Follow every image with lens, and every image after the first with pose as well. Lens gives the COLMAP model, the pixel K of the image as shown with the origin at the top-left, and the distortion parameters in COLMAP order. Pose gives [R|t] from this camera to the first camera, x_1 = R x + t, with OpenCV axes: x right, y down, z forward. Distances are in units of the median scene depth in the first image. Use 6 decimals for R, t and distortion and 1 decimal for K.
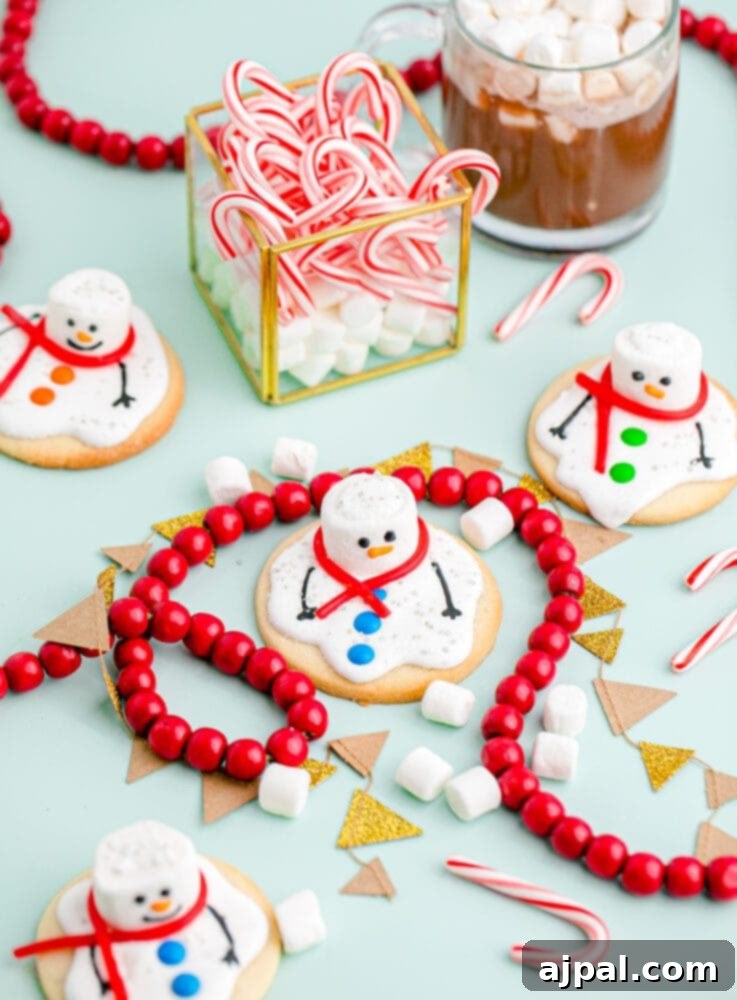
lens RADIAL K [[3642.1, 0, 364.4], [0, 3642.1, 498.7], [0, 0, 1]] dist [-0.033016, 0.000000]
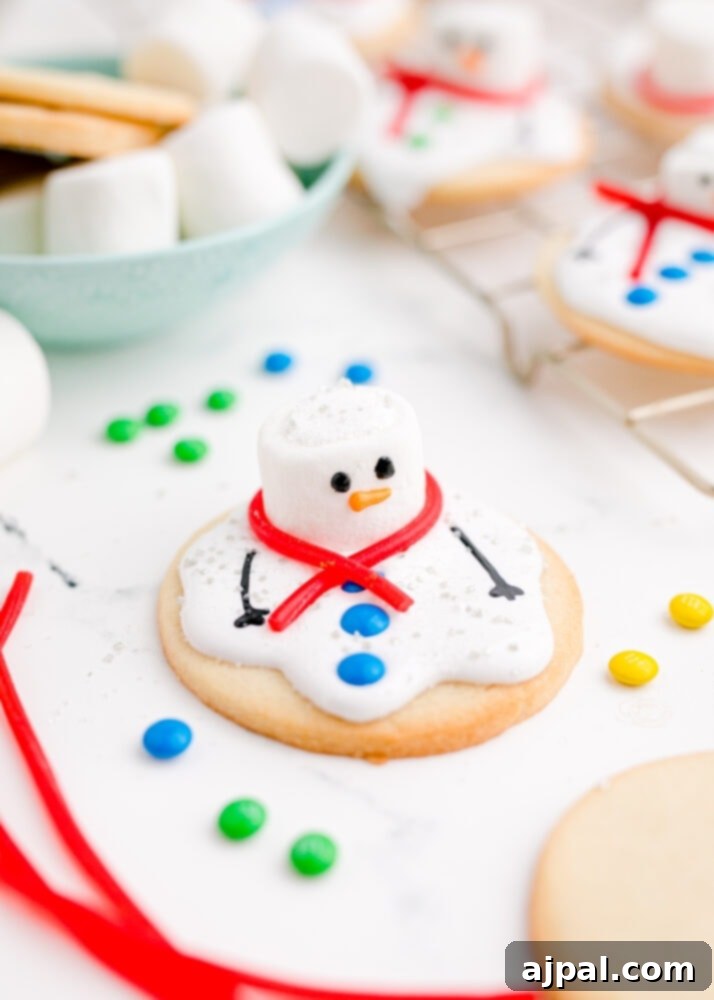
lens RADIAL K [[1635.6, 0, 363.2], [0, 1635.6, 500.9], [0, 0, 1]] dist [-0.045166, 0.000000]
pose [[0.990365, -0.087792, 0.107094, -0.024142], [0.108971, 0.971285, -0.211499, 0.068880], [-0.085451, 0.221131, 0.971493, 0.752133]]
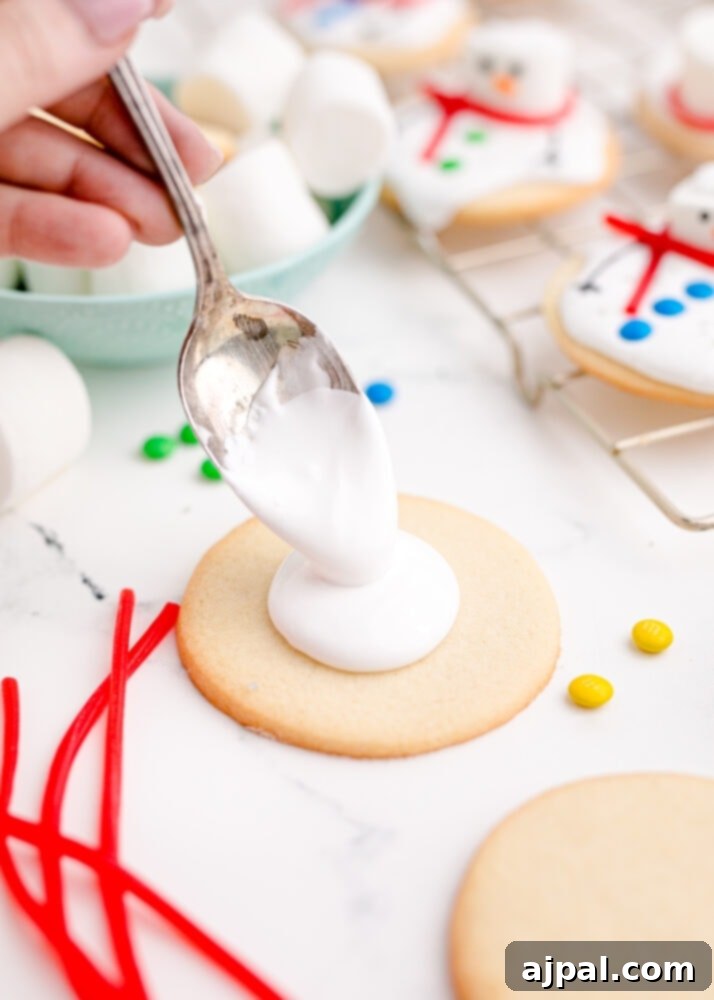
lens RADIAL K [[1635.6, 0, 363.9], [0, 1635.6, 496.4], [0, 0, 1]] dist [-0.045166, 0.000000]
pose [[0.997053, -0.075414, 0.014077, 0.001995], [0.076709, 0.982565, -0.169356, 0.056771], [-0.001060, 0.169937, 0.985454, 0.719313]]
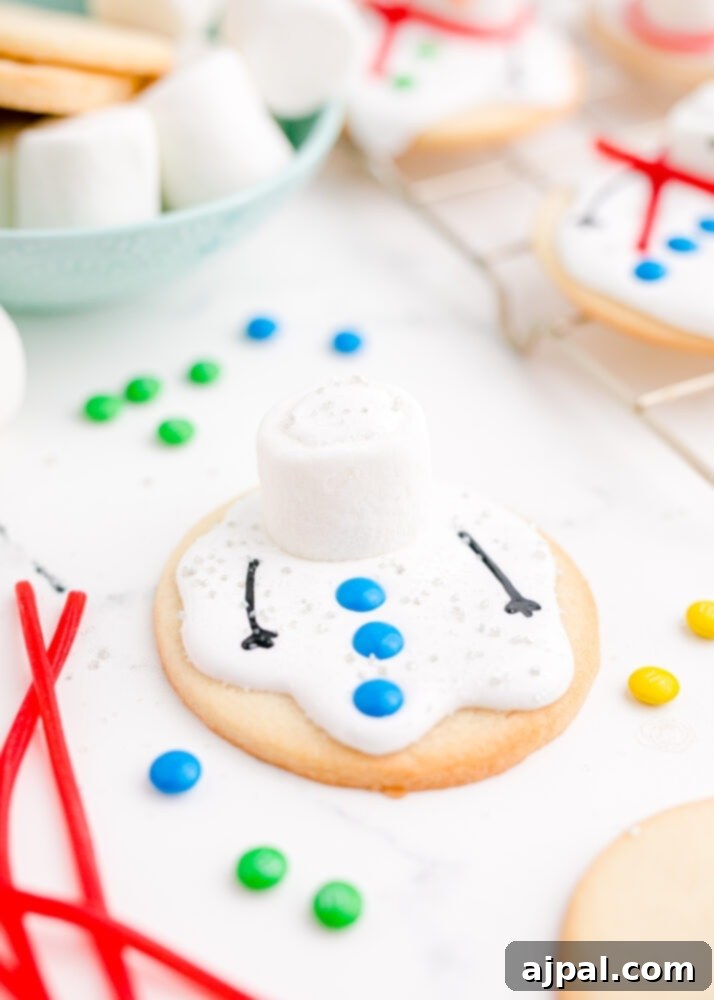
lens RADIAL K [[1635.6, 0, 357.9], [0, 1635.6, 502.0], [0, 0, 1]] dist [-0.045166, 0.000000]
pose [[0.983380, -0.096004, 0.154099, -0.036349], [0.113955, 0.987128, -0.112219, 0.040402], [-0.141342, 0.127914, 0.981662, 0.762755]]
